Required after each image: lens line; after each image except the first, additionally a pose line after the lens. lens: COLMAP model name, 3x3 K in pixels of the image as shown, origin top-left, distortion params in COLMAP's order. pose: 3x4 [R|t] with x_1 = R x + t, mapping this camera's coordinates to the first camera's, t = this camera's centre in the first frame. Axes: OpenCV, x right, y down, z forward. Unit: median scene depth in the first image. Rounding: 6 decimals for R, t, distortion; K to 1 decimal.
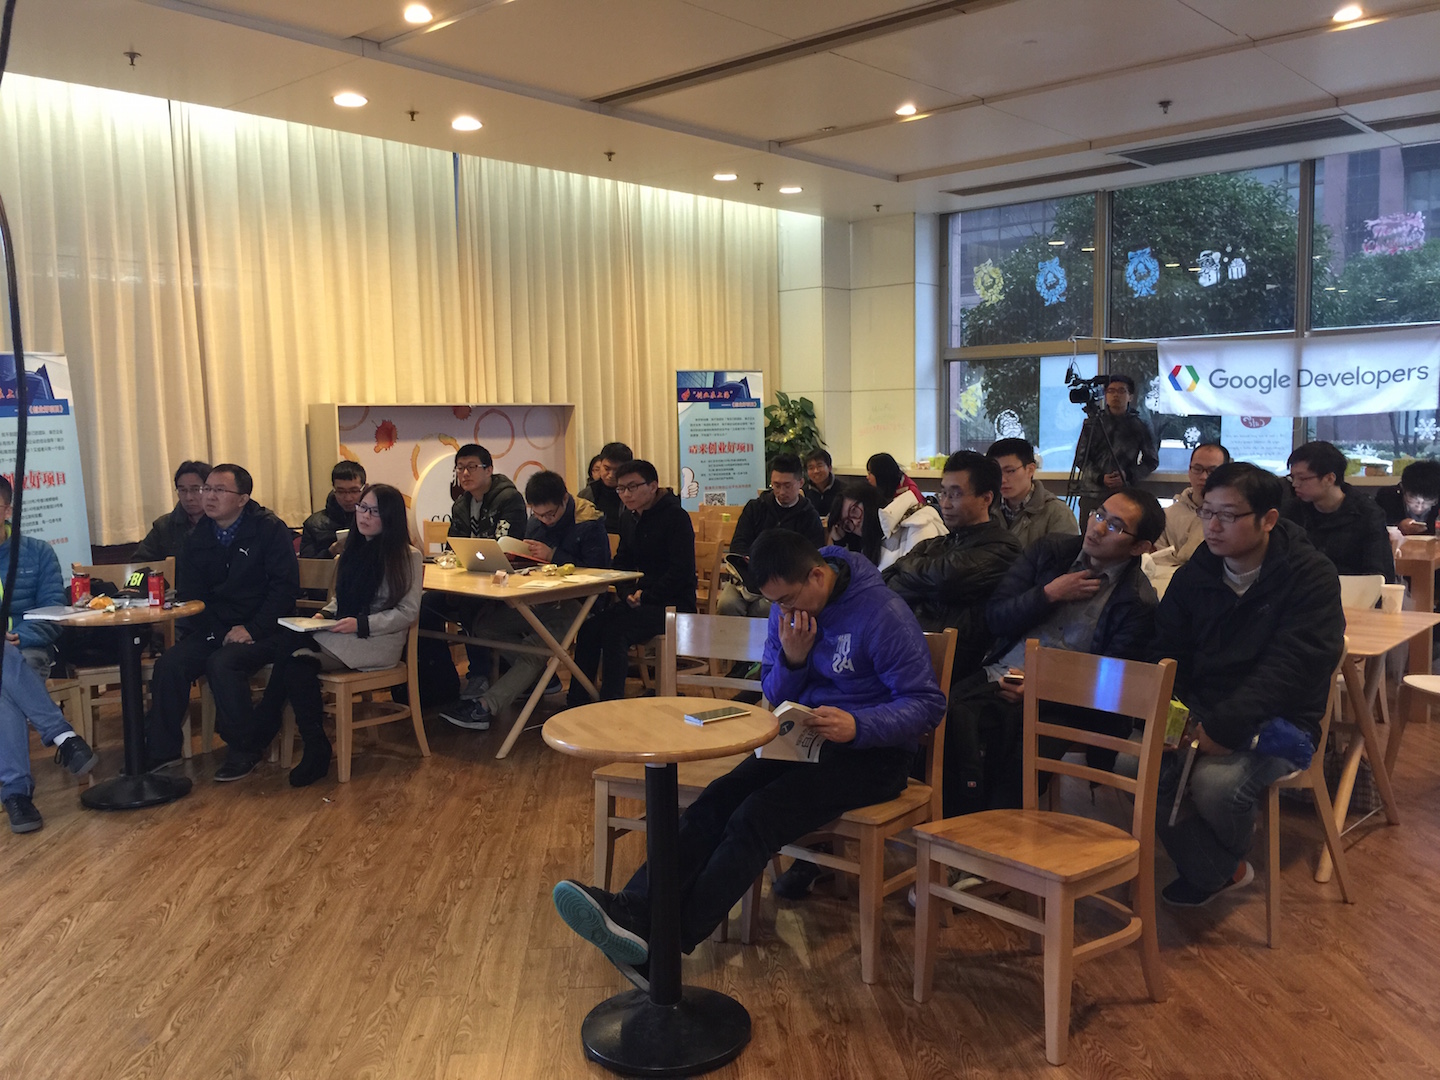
lens RADIAL K [[1247.4, 0, 719.1], [0, 1247.4, 540.0], [0, 0, 1]] dist [0.084872, -0.108906]
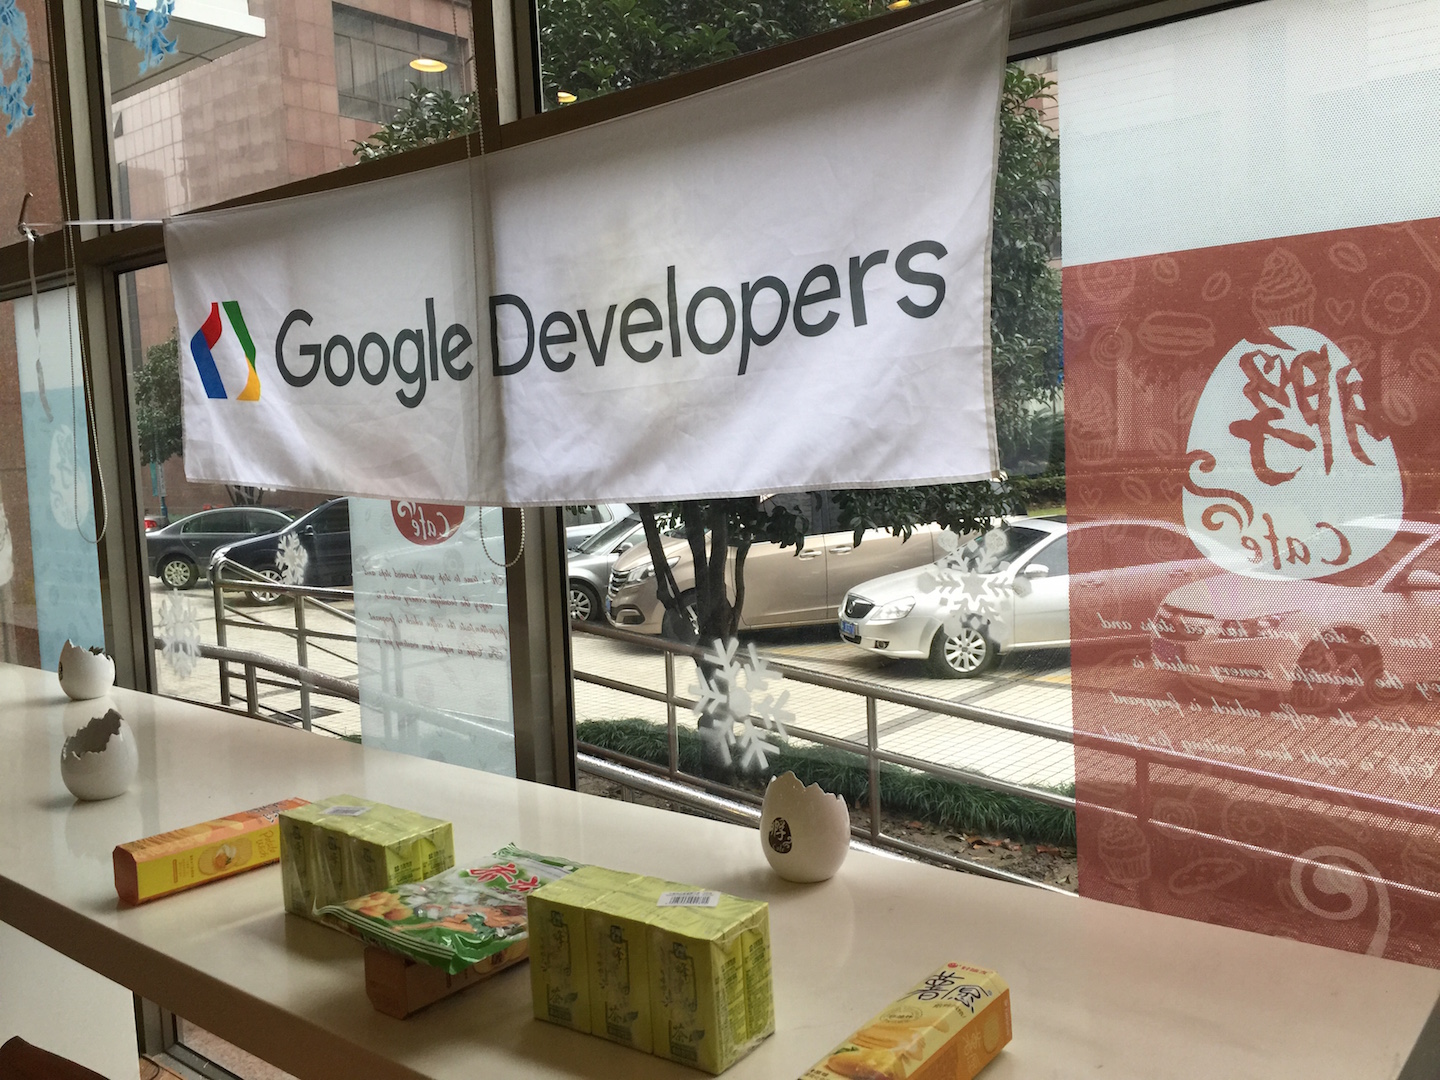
lens RADIAL K [[1247.4, 0, 721.9], [0, 1247.4, 538.3], [0, 0, 1]] dist [0.084872, -0.108906]
pose [[0.998914, -0.025164, 0.039205, 0.486679], [0.025663, 0.999595, -0.012293, -0.087779], [-0.038880, 0.013286, 0.999156, 0.772453]]
